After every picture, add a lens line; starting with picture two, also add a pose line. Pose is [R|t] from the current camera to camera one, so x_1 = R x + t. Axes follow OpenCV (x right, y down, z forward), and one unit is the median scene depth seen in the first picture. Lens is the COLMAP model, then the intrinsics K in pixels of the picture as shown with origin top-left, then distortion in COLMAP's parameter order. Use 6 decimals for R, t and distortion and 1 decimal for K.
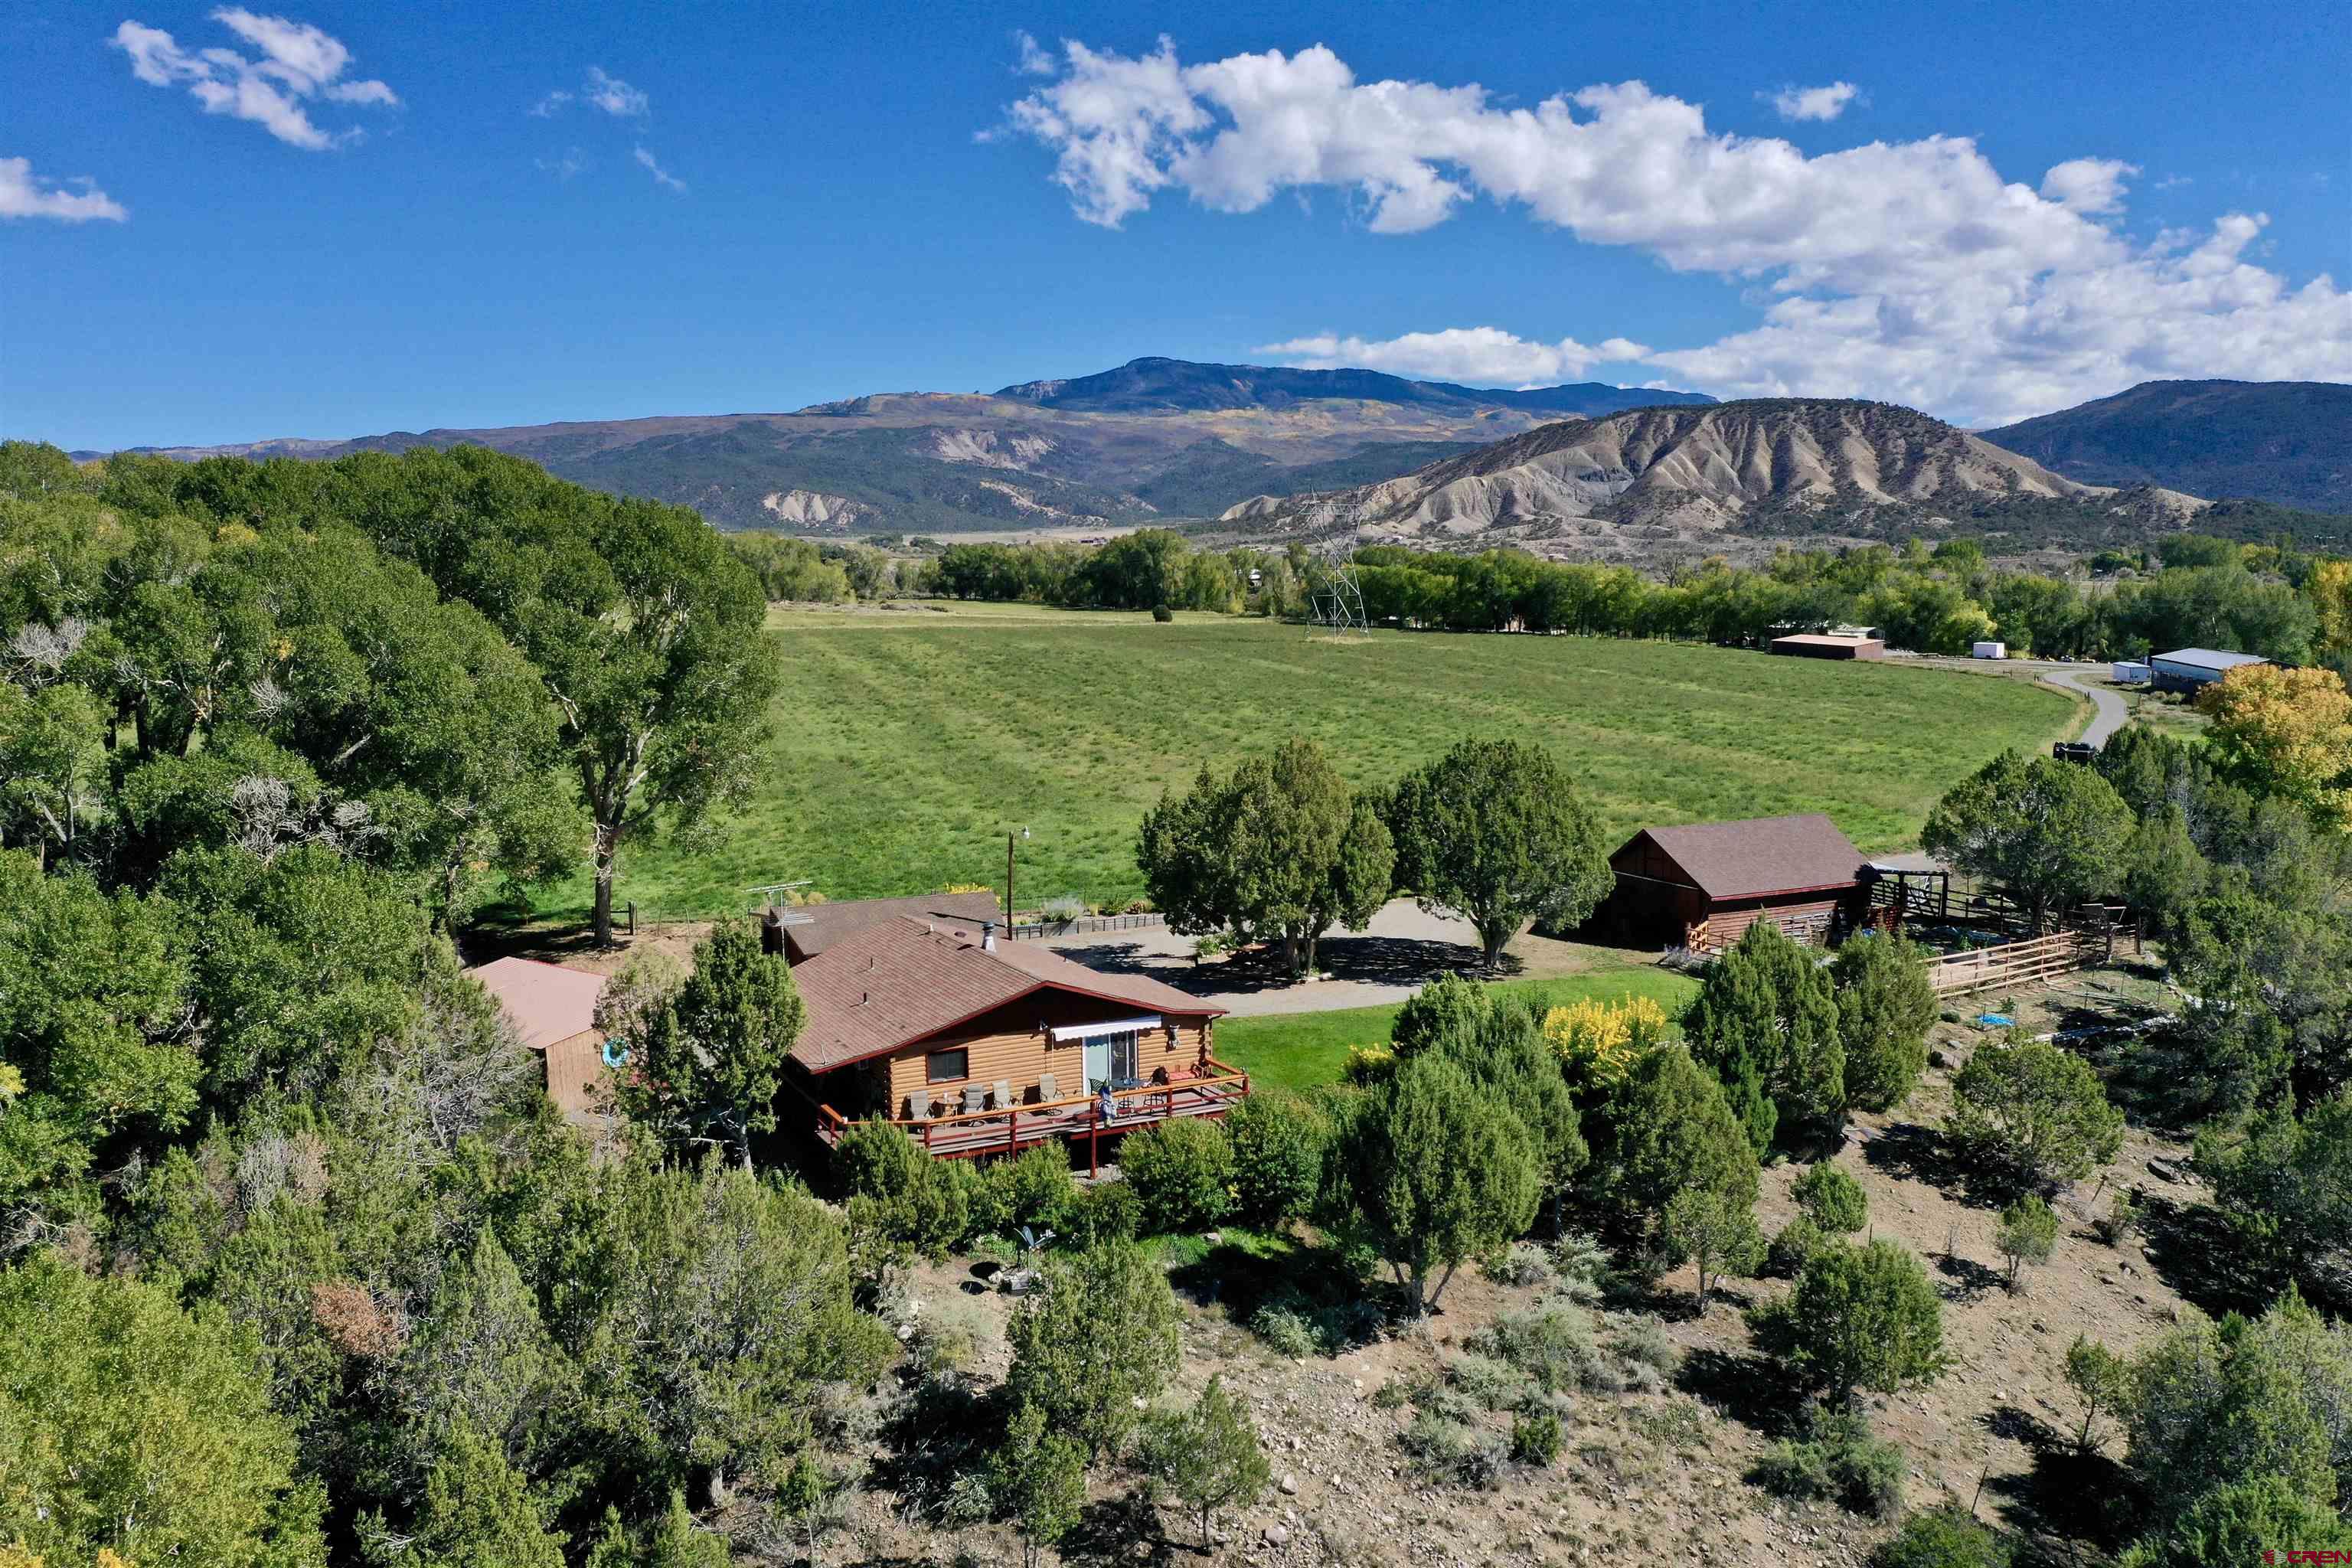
lens RADIAL K [[1842.6, 0, 1173.6], [0, 1842.6, 782.2], [0, 0, 1]] dist [0.003080, -0.005209]
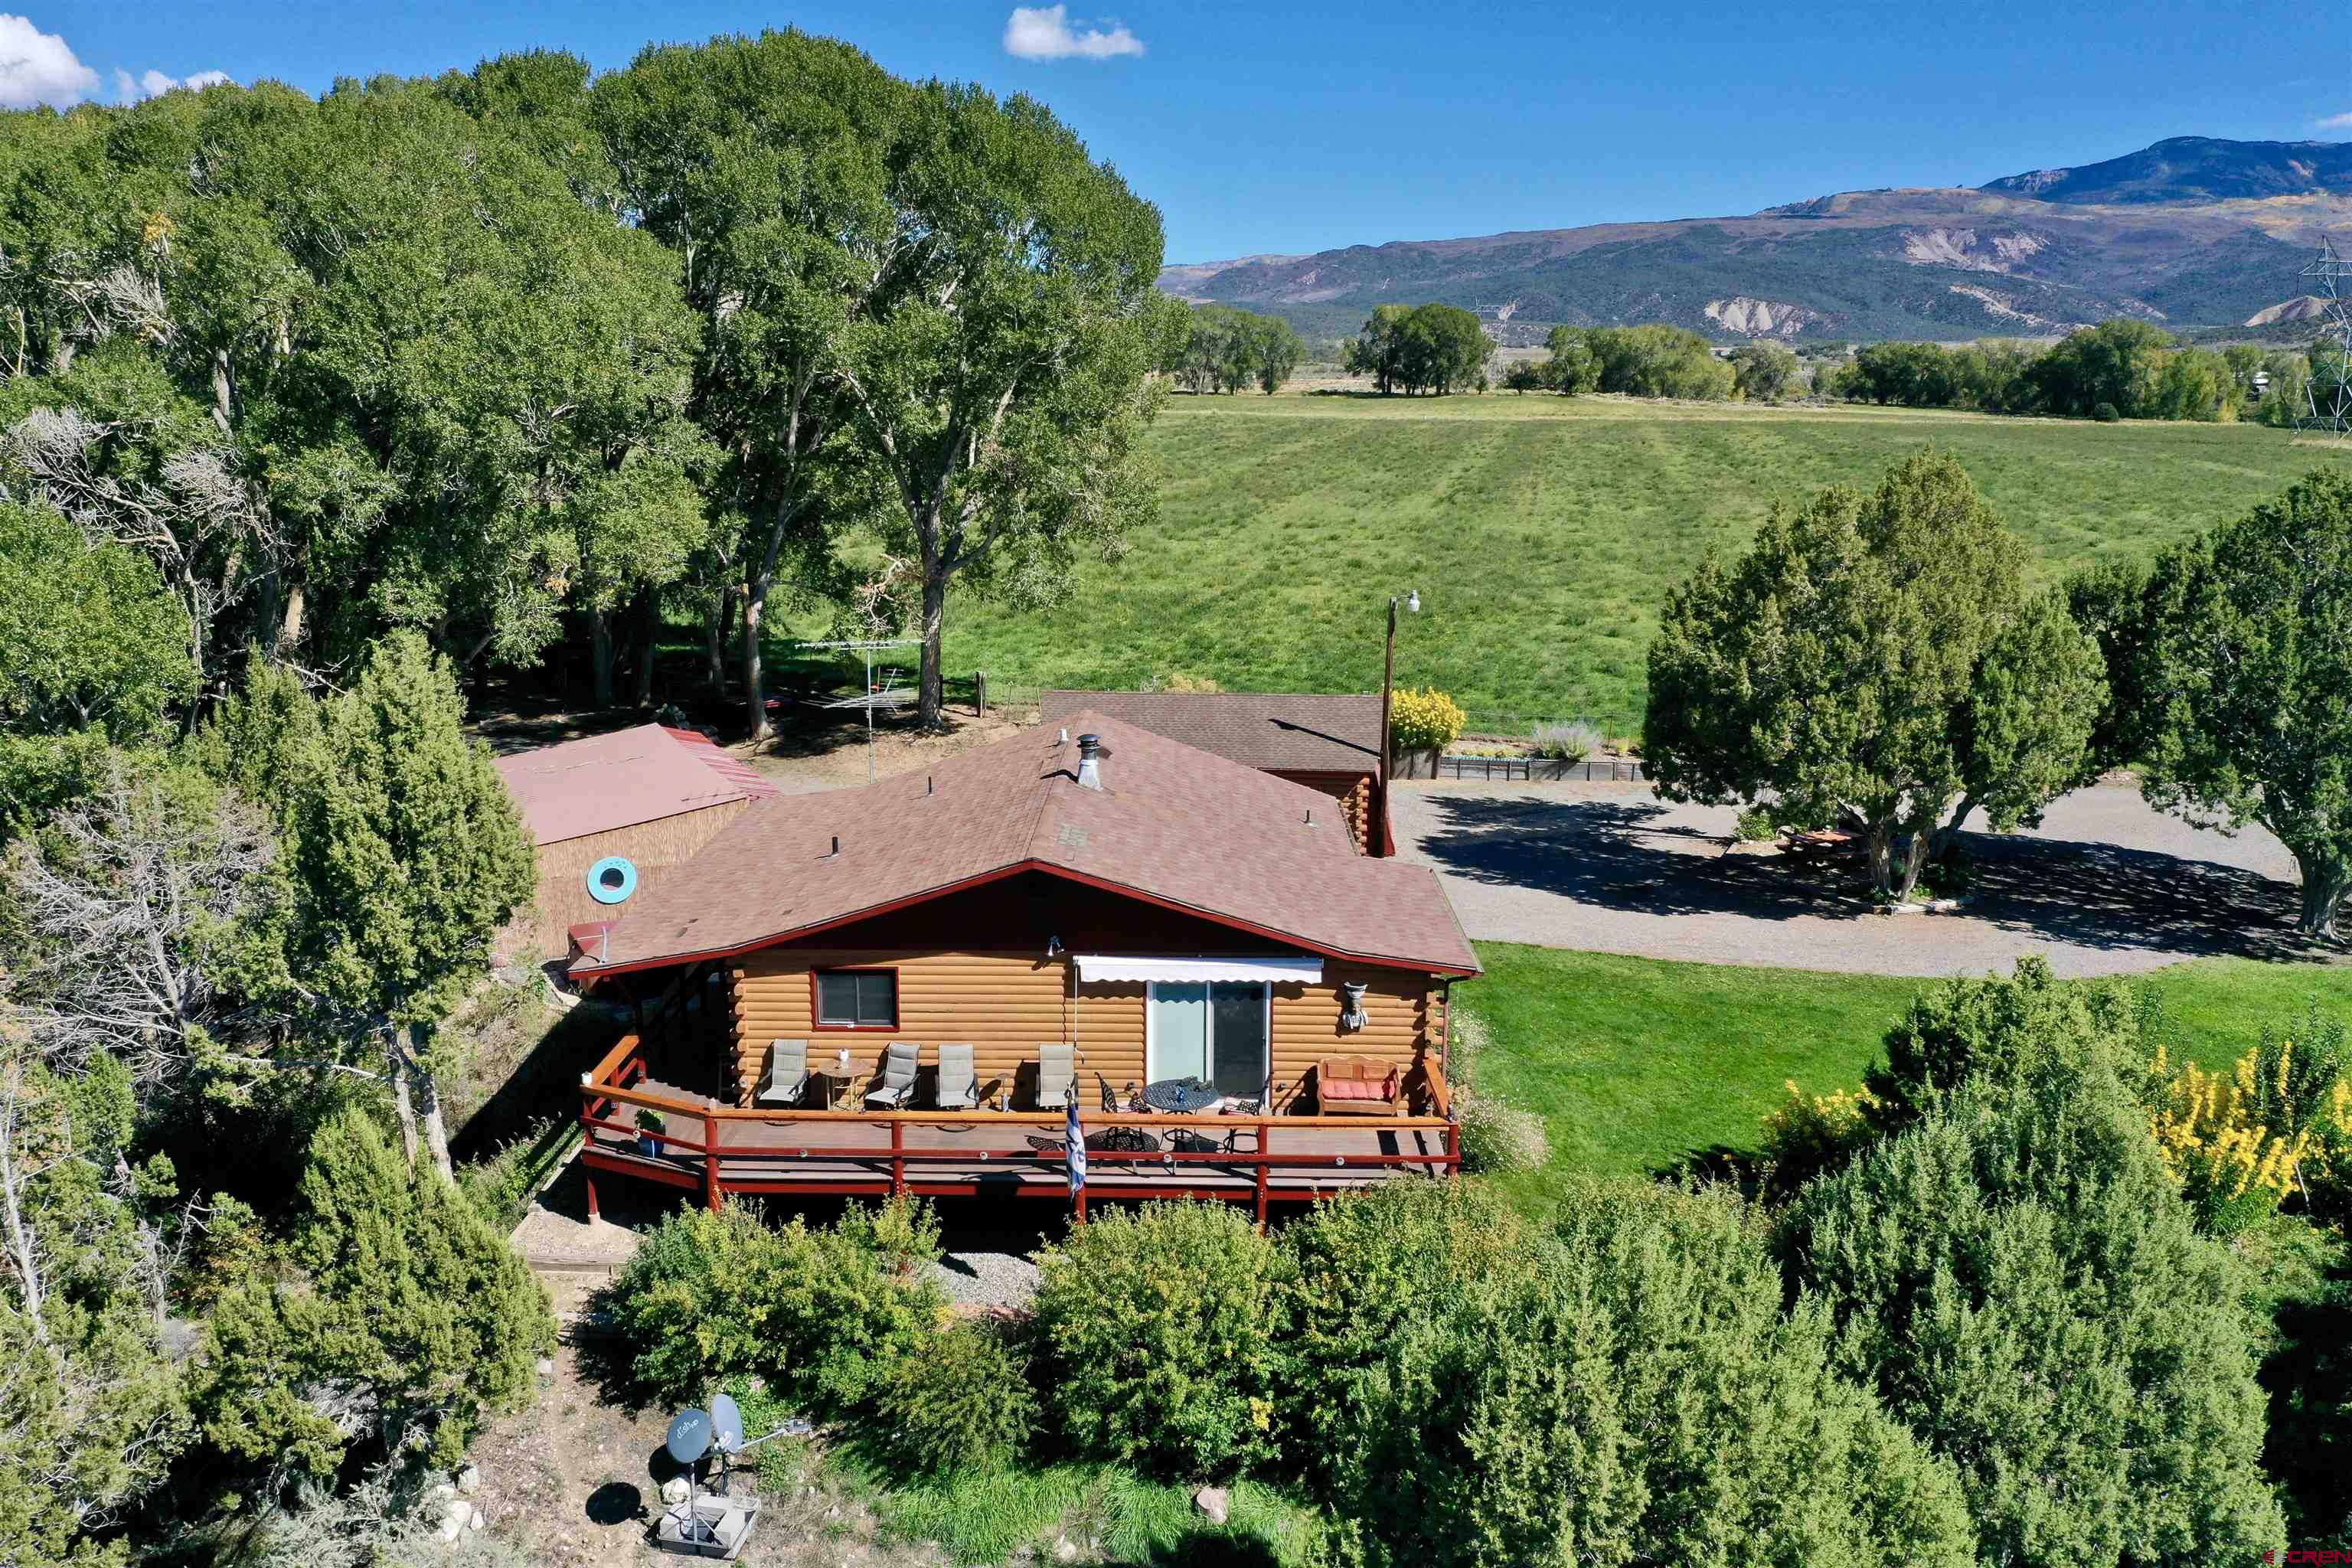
lens RADIAL K [[1842.6, 0, 1176.5], [0, 1842.6, 782.7], [0, 0, 1]] dist [0.003080, -0.005209]
pose [[0.882551, 0.108762, -0.457466, 0.128201], [-0.063033, 0.991466, 0.114116, 0.021652], [0.465973, -0.071878, 0.881875, 0.419249]]
